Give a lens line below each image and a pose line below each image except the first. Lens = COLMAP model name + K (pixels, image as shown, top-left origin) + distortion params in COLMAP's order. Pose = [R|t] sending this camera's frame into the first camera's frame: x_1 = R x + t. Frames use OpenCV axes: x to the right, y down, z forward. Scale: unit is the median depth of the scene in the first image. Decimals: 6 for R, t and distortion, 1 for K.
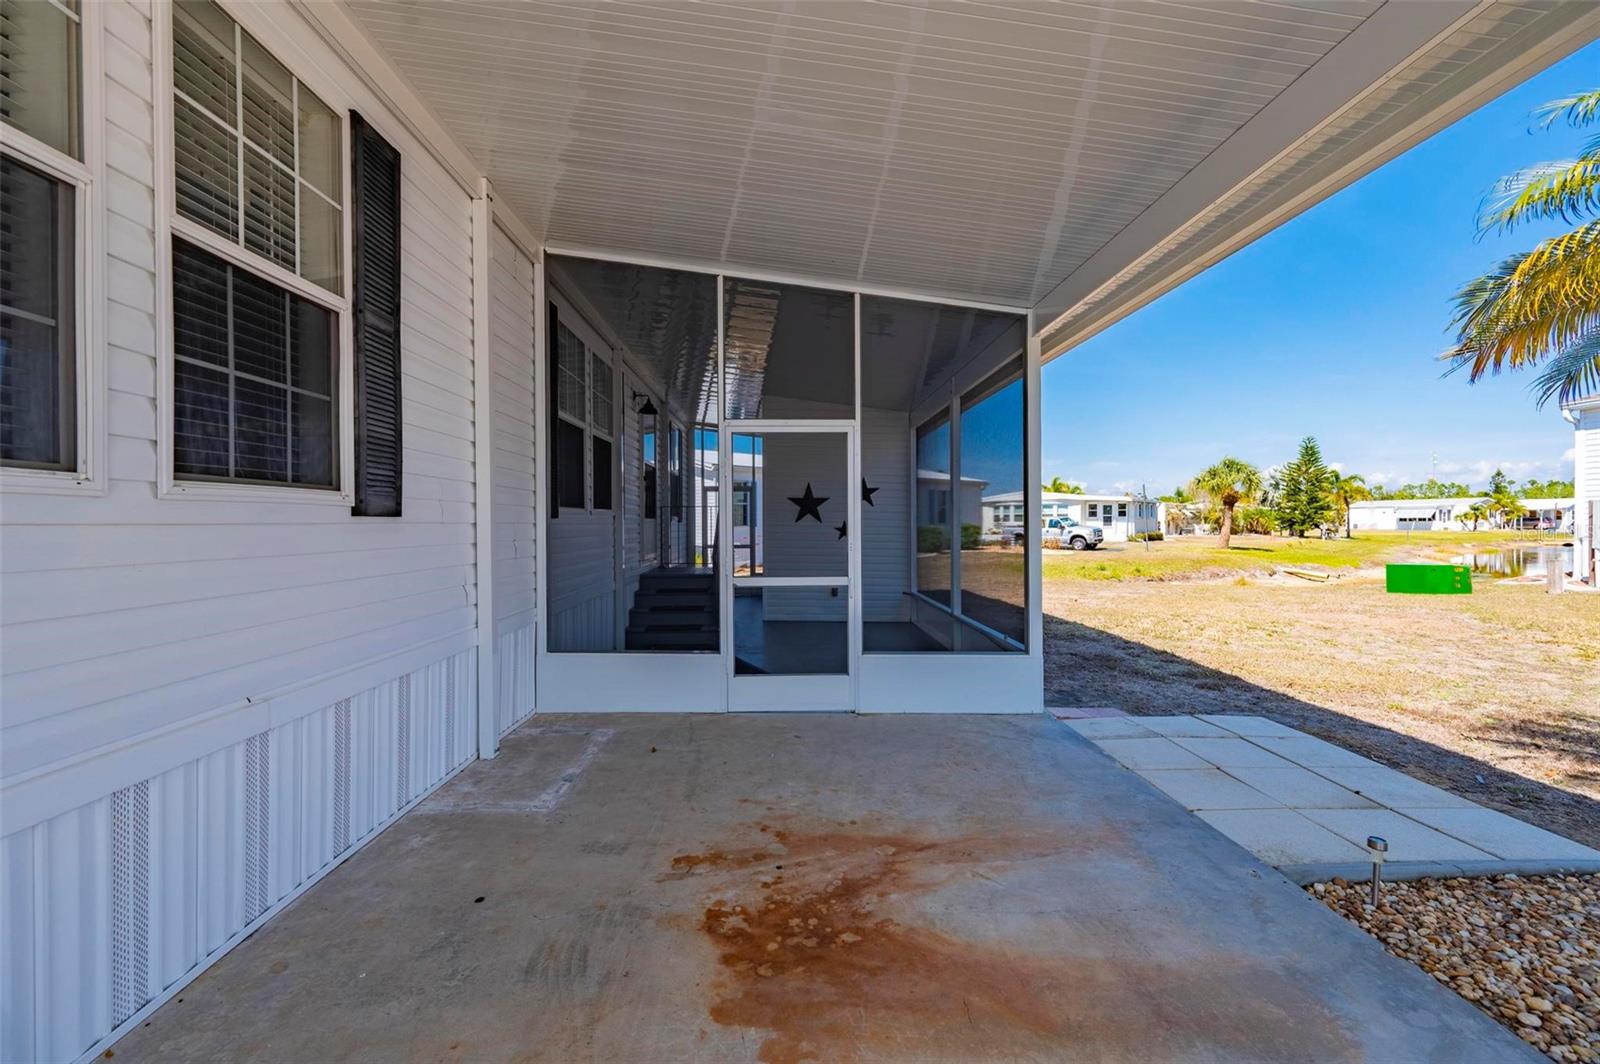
lens RADIAL K [[634.3, 0, 805.7], [0, 634.3, 527.0], [0, 0, 1]] dist [0.001056, 0.000481]
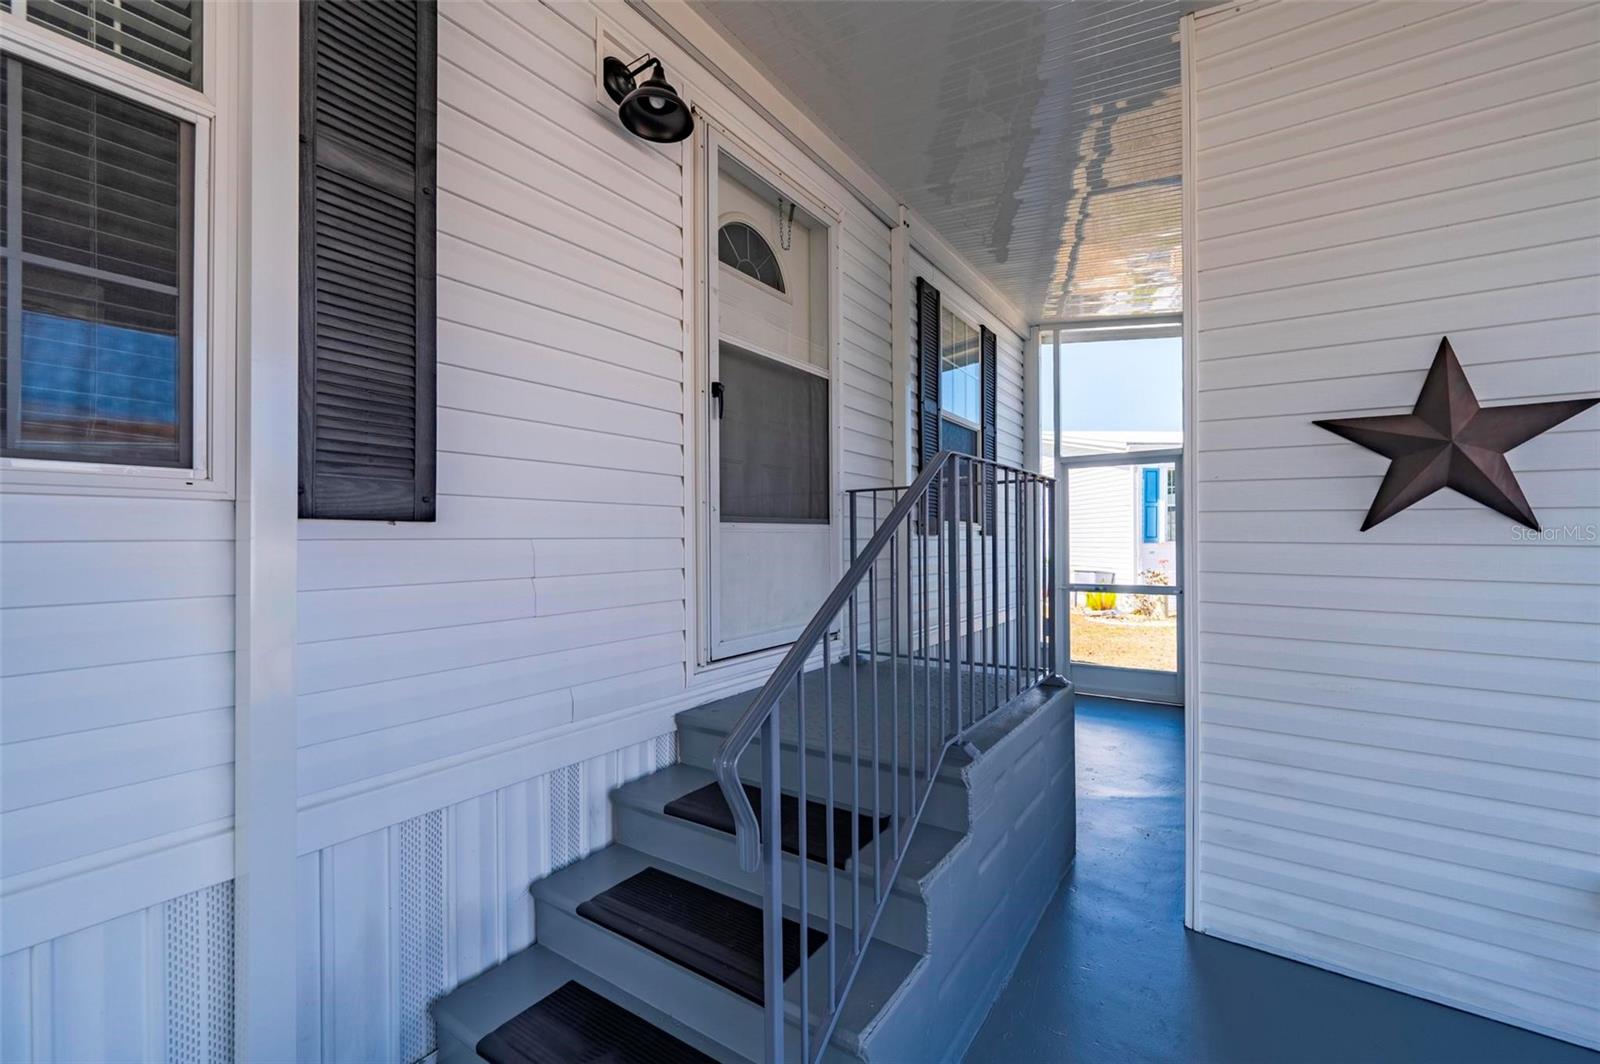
lens RADIAL K [[634.3, 0, 805.7], [0, 634.3, 527.0], [0, 0, 1]] dist [0.001056, 0.000481]
pose [[0.792412, -0.009363, -0.609914, -0.024186], [-0.004164, 0.999776, -0.020758, -0.002847], [0.609972, 0.018989, 0.792196, 0.514140]]
